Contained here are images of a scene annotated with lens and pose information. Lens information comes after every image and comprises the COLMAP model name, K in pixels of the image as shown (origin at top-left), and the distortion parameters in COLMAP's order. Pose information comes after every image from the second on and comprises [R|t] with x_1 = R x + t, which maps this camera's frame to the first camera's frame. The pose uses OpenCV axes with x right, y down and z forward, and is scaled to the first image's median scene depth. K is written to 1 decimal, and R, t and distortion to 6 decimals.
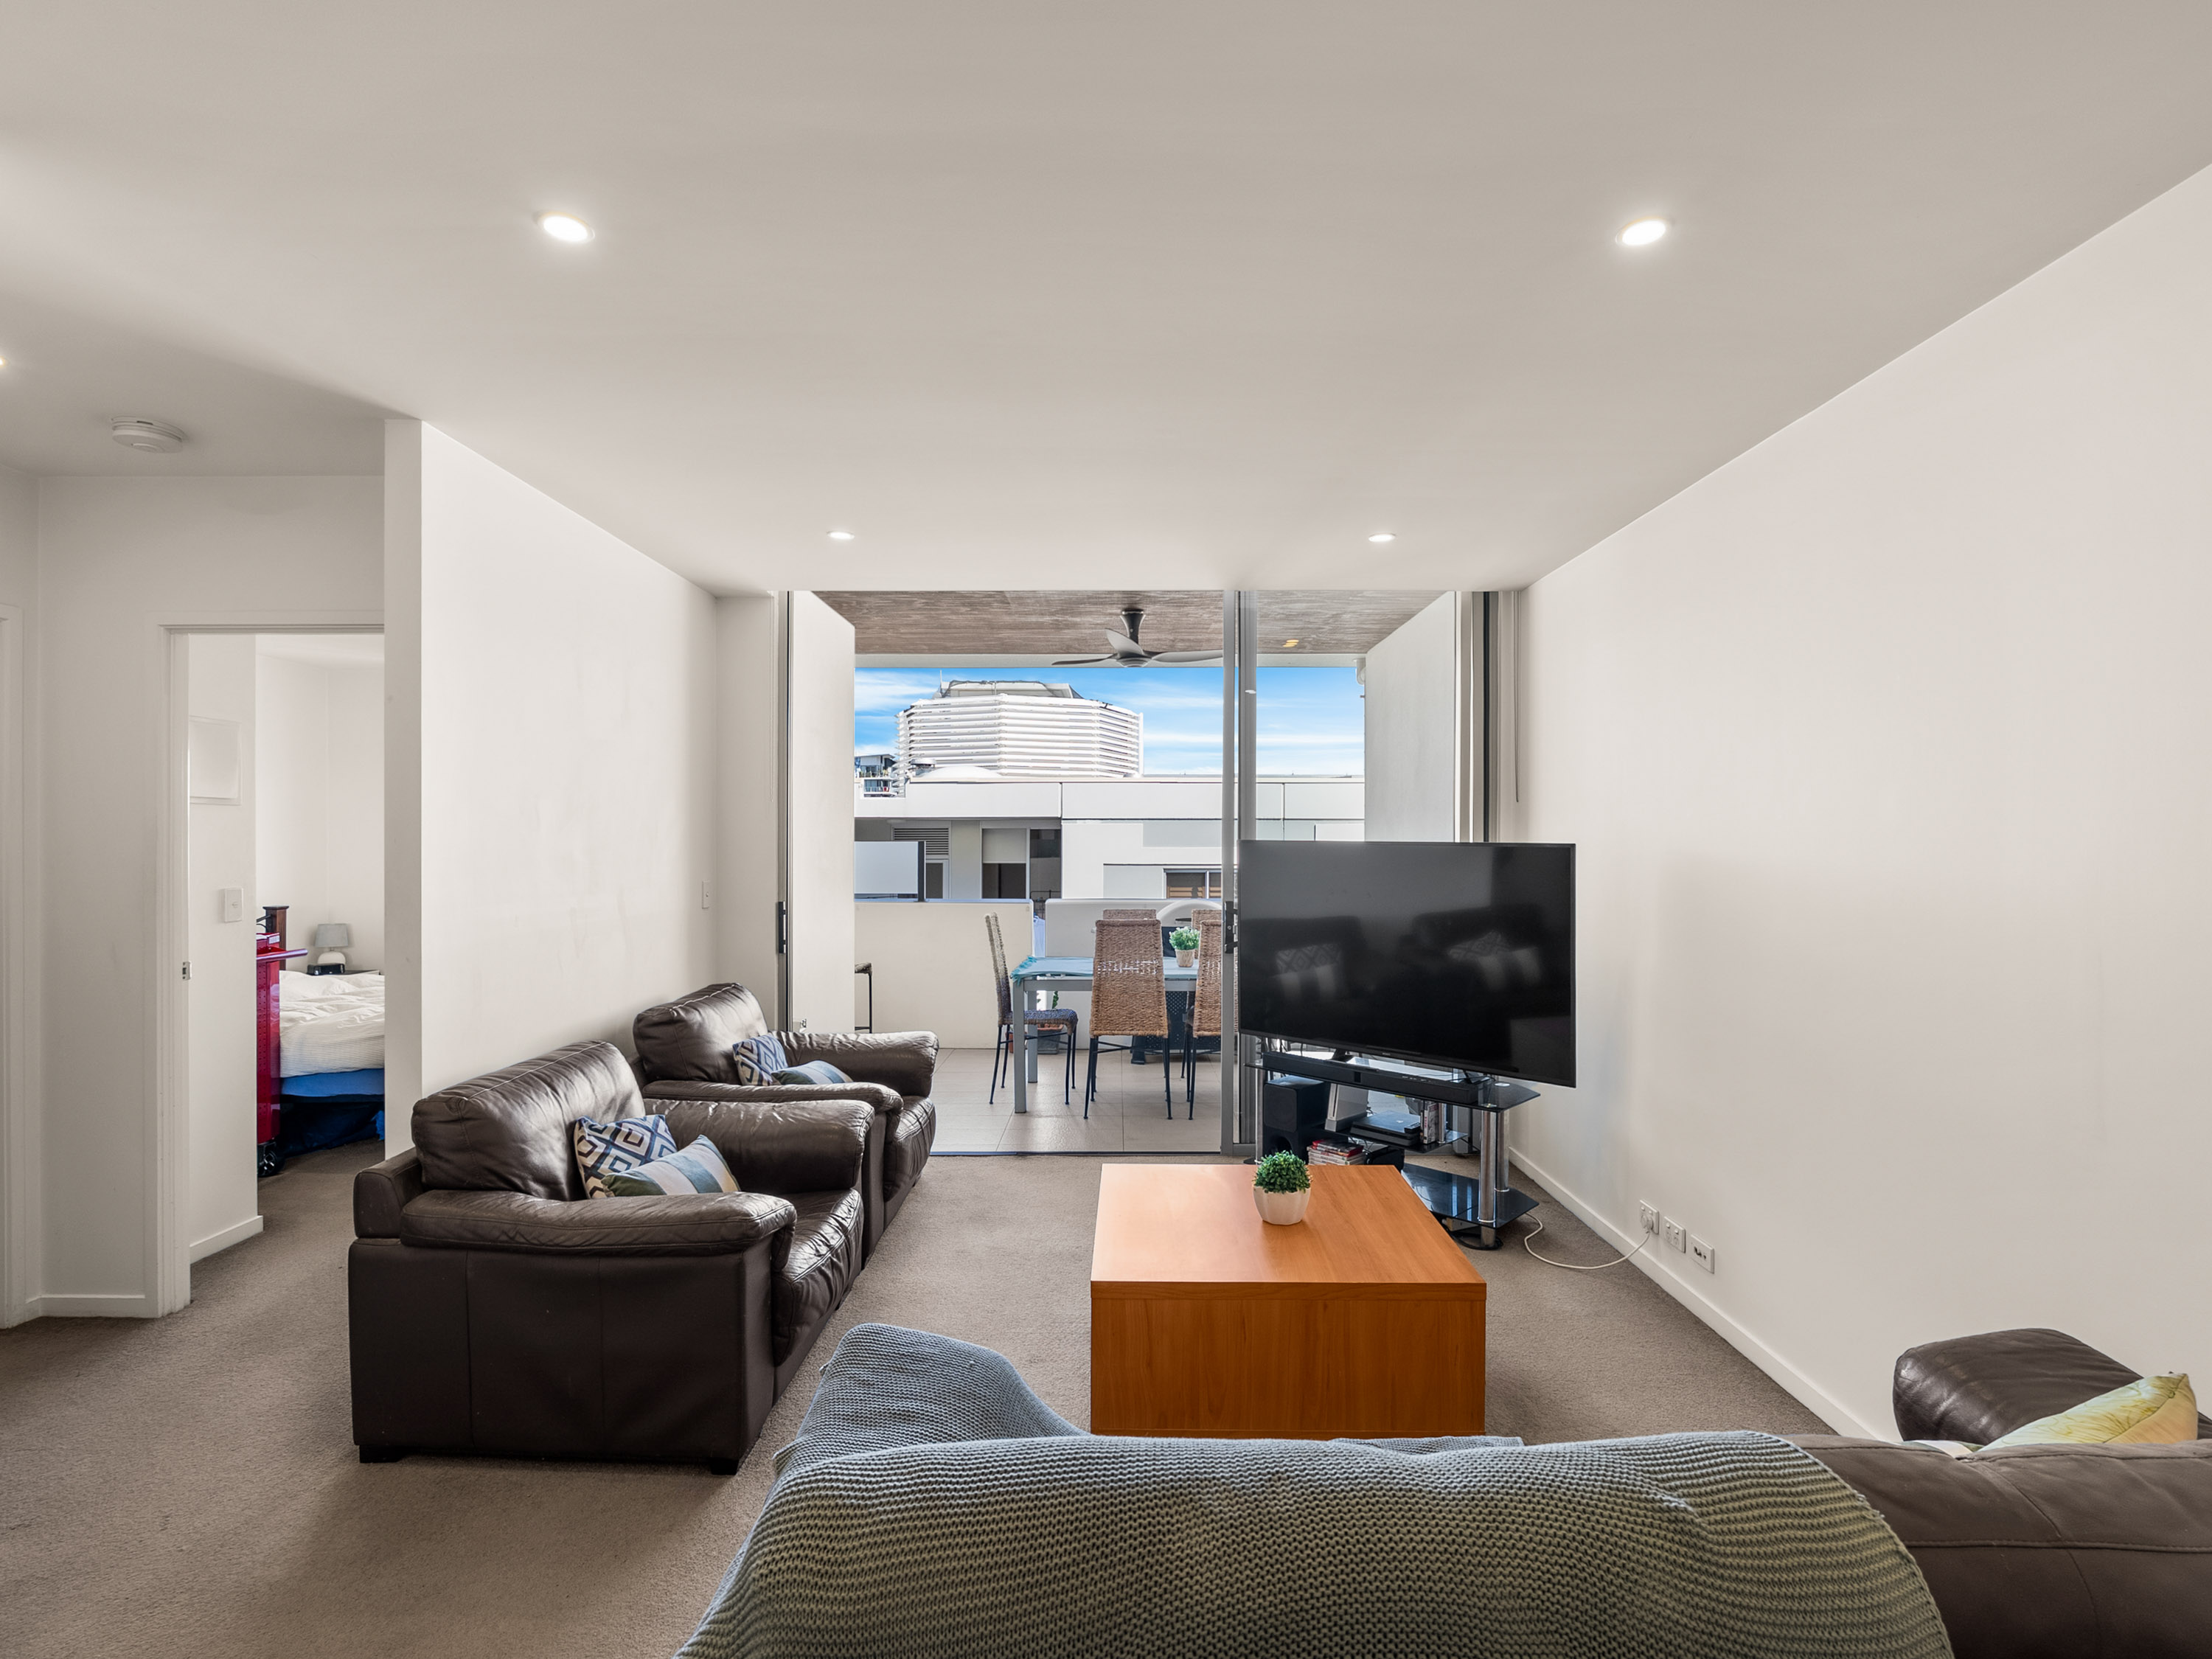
lens RADIAL K [[1043.9, 0, 1103.2], [0, 1043.9, 824.9], [0, 0, 1]] dist [0.001817, 0.000753]
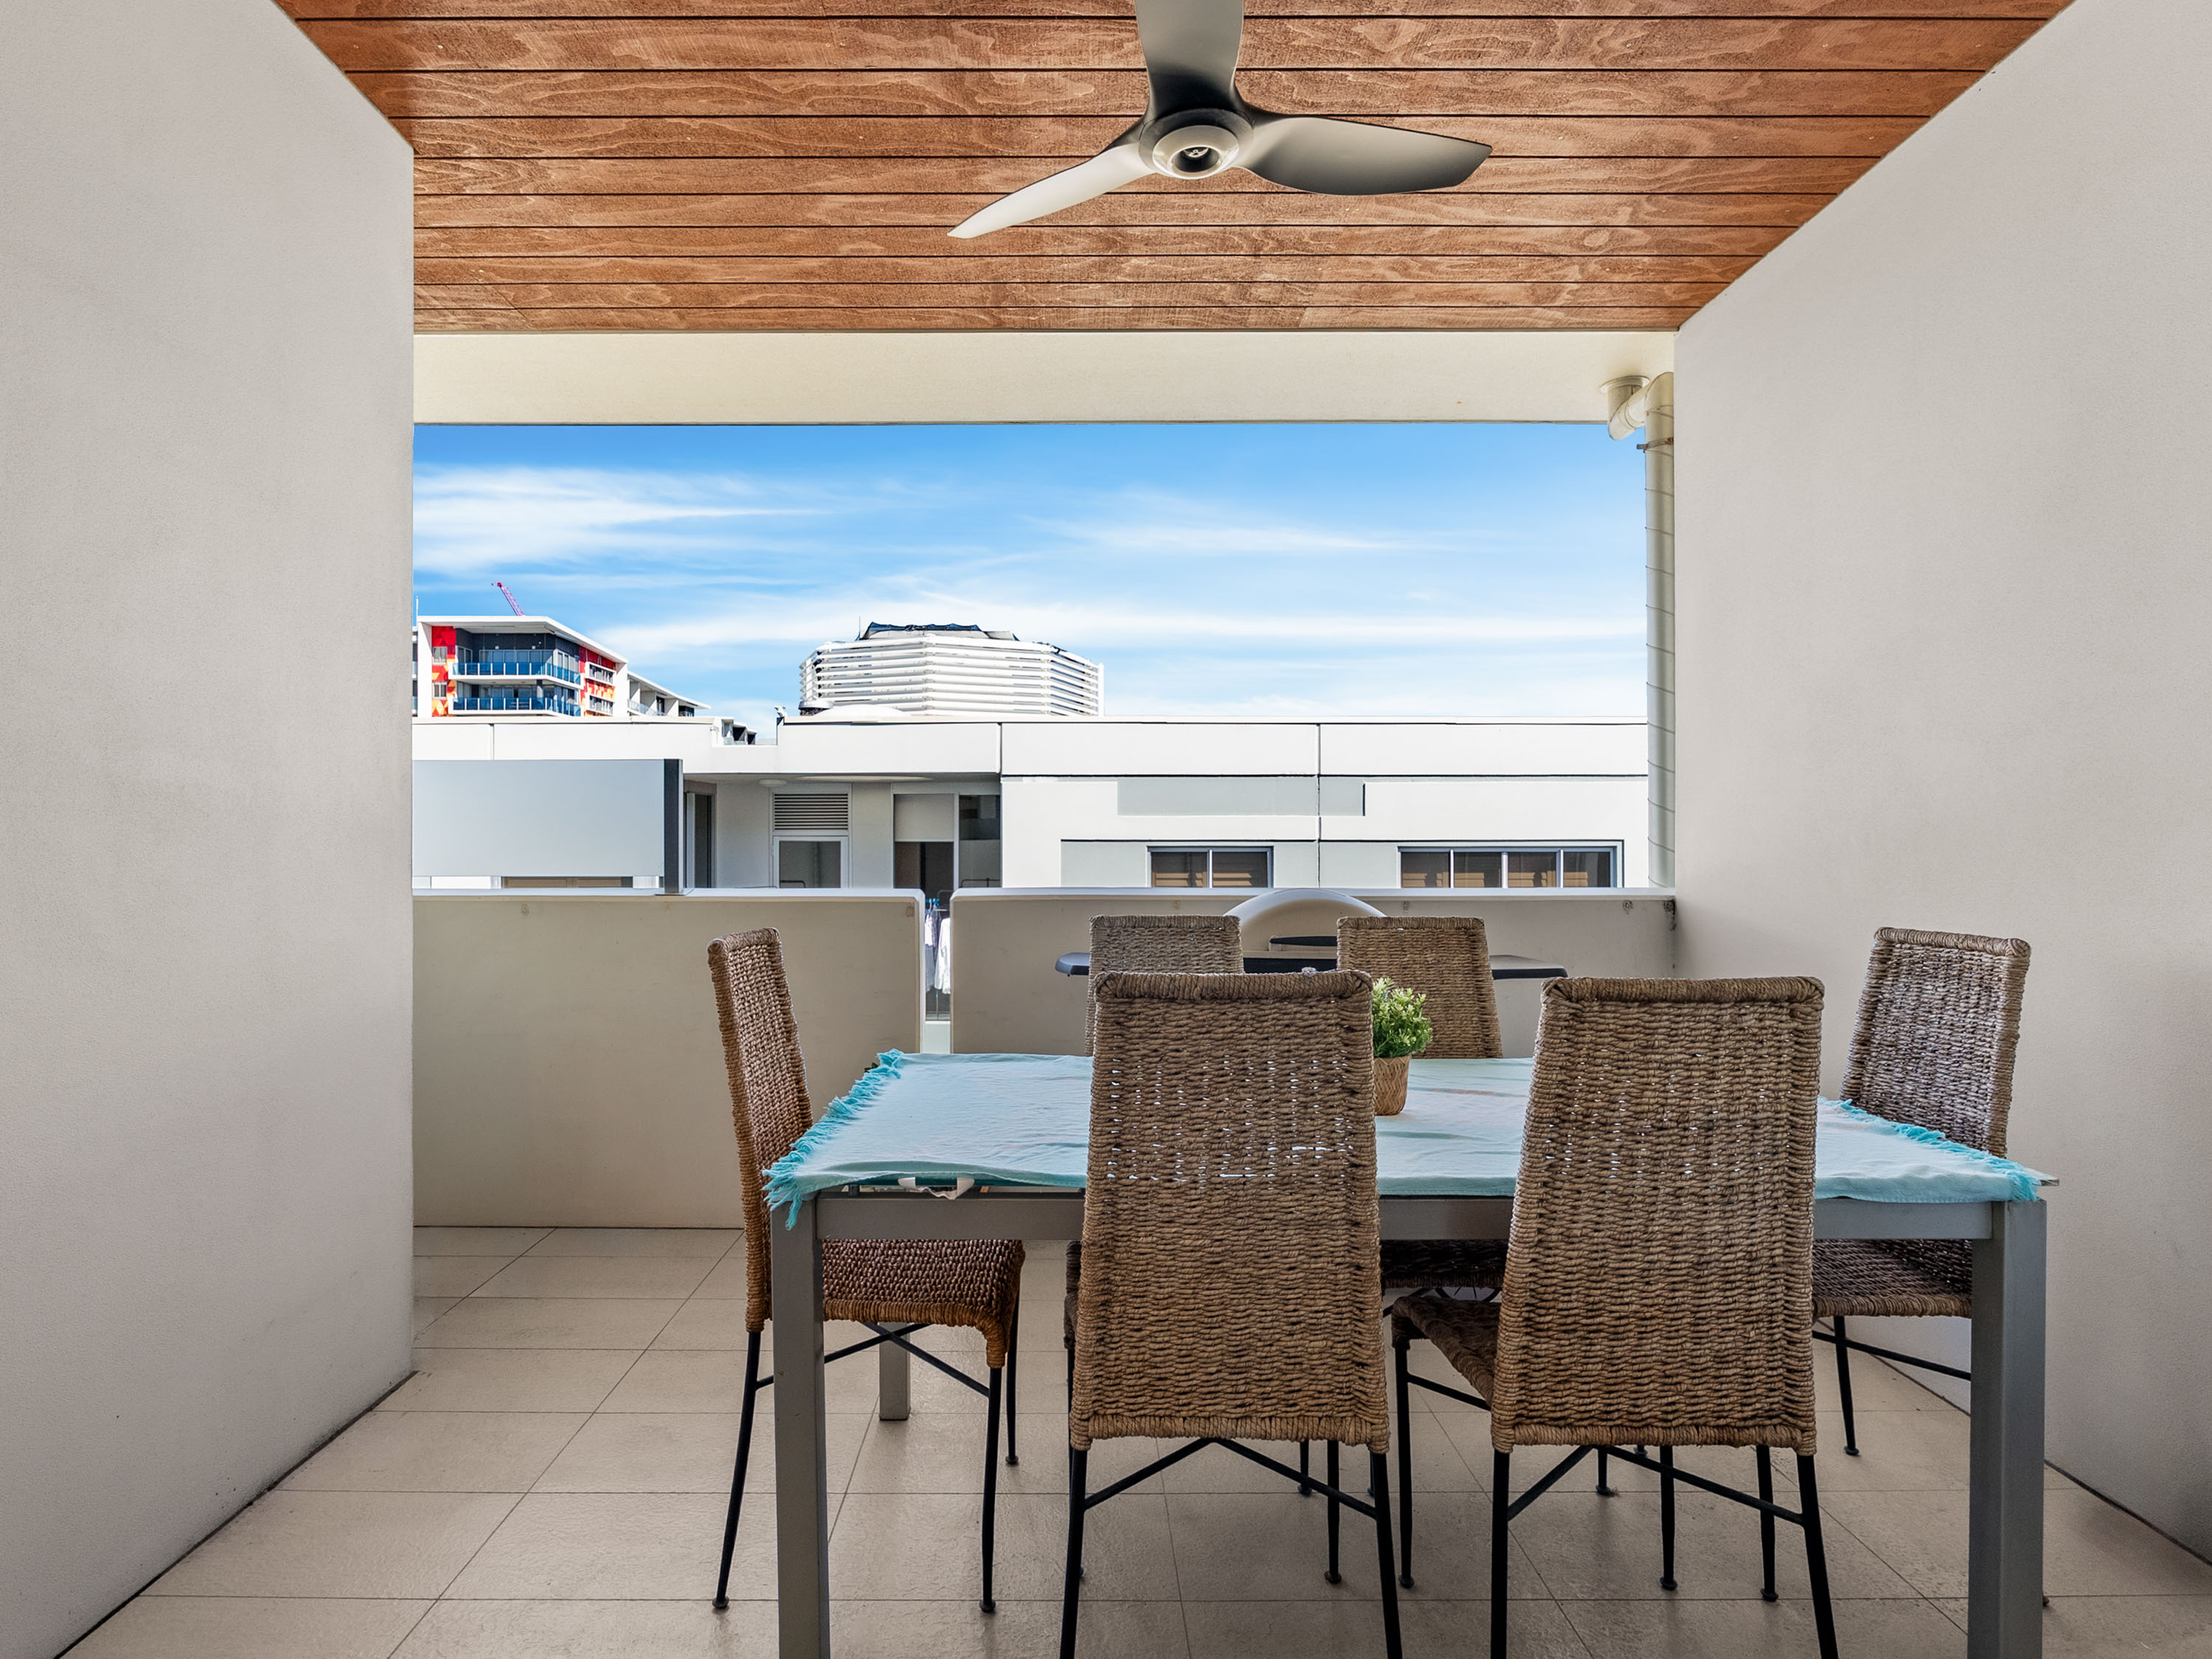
lens RADIAL K [[1043.9, 0, 1092.7], [0, 1043.9, 806.7], [0, 0, 1]] dist [0.001817, 0.000753]
pose [[0.999085, 0.005525, 0.042415, -0.007336], [-0.005091, 0.999934, -0.010337, 0.020747], [-0.042469, 0.010111, 0.999047, 0.271858]]
